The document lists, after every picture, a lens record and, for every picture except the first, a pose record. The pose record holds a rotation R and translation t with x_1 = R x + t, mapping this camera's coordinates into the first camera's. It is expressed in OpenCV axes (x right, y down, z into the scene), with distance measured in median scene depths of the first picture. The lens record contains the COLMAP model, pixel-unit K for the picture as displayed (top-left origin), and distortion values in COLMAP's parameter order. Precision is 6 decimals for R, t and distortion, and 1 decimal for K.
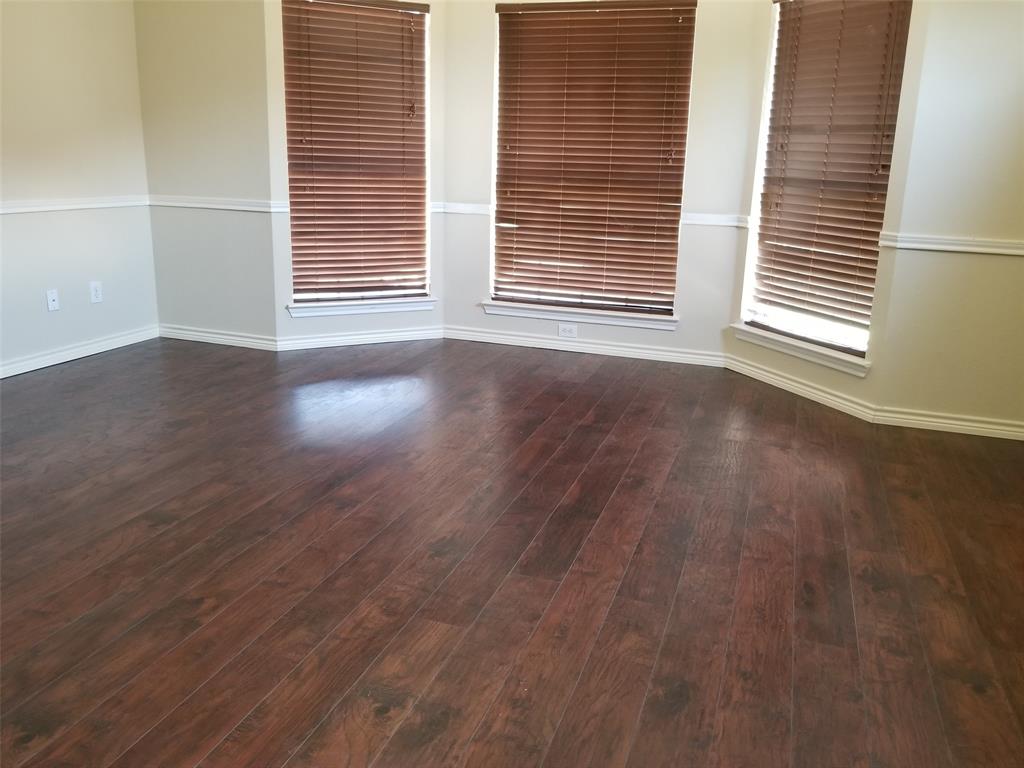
lens RADIAL K [[805.5, 0, 513.9], [0, 805.5, 380.0], [0, 0, 1]] dist [0.102104, -0.208594]
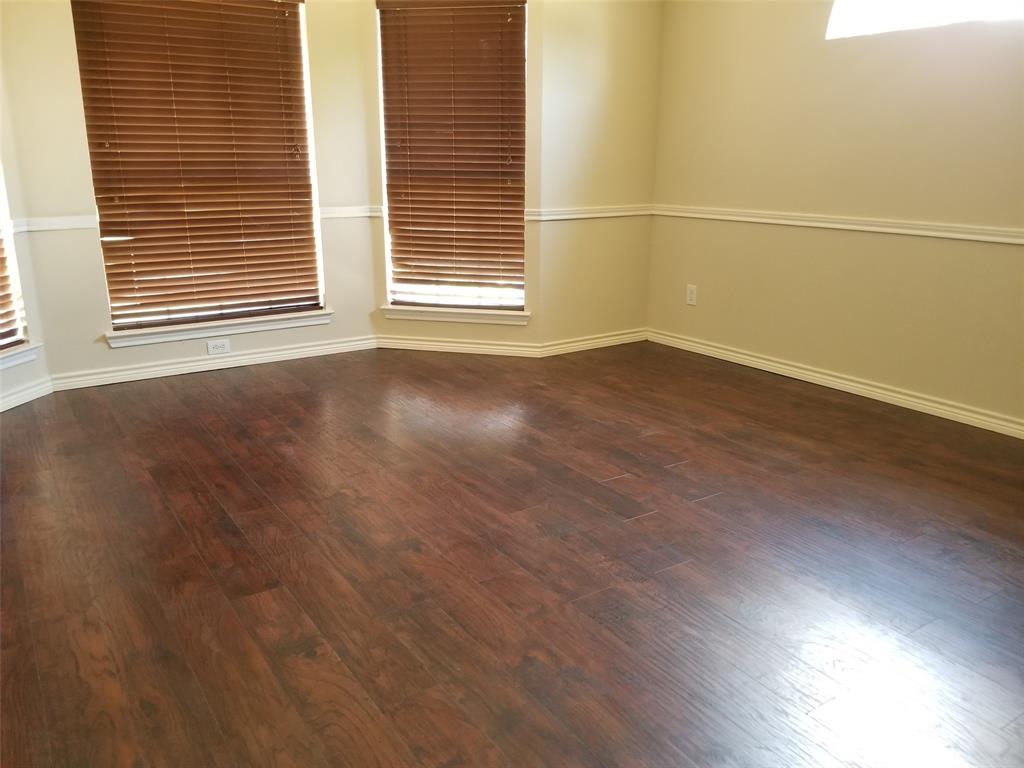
lens RADIAL K [[805.5, 0, 513.9], [0, 805.5, 380.0], [0, 0, 1]] dist [0.102104, -0.208594]
pose [[0.599284, -0.238320, 0.764240, -0.476026], [0.227782, 0.965962, 0.122609, -0.067160], [-0.767447, 0.100602, 0.633170, 0.193376]]
